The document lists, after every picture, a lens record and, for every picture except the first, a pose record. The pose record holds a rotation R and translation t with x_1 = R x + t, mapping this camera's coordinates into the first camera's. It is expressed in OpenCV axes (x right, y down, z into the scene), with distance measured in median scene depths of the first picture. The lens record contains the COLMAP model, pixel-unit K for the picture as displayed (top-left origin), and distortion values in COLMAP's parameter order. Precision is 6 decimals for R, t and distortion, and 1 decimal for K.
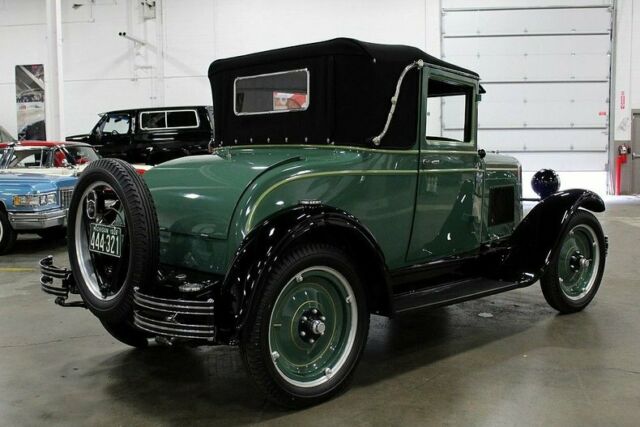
lens RADIAL K [[655.9, 0, 285.6], [0, 655.9, 212.0], [0, 0, 1]] dist [-0.097103, 0.028165]
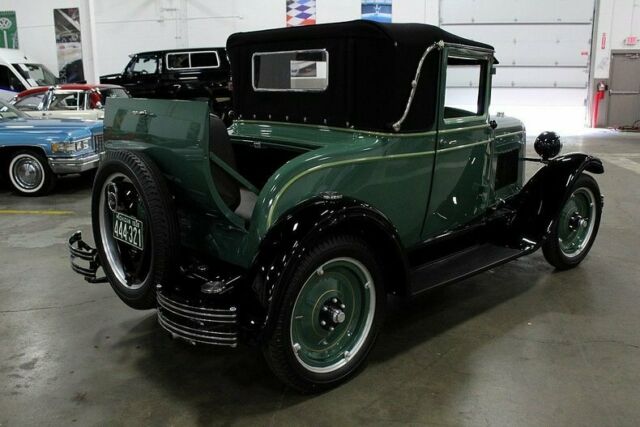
lens RADIAL K [[569.8, 0, 292.5], [0, 569.8, 214.3], [0, 0, 1]] dist [-0.123279, 0.066887]
pose [[0.999957, -0.003487, -0.008614, -0.004541], [0.004662, 0.990087, 0.140377, -0.035882], [0.008039, -0.140411, 0.990061, 0.046958]]
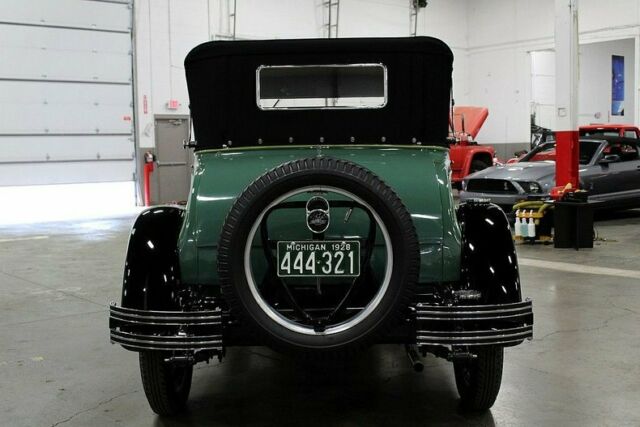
lens RADIAL K [[784.6, 0, 320.0], [0, 784.6, 213.5], [0, 0, 1]] dist [-0.146451, 0.006104]
pose [[0.682208, -0.054440, 0.729128, -0.337443], [0.074924, 0.997180, 0.004352, -0.005896], [-0.727309, 0.051661, 0.684363, 0.116414]]
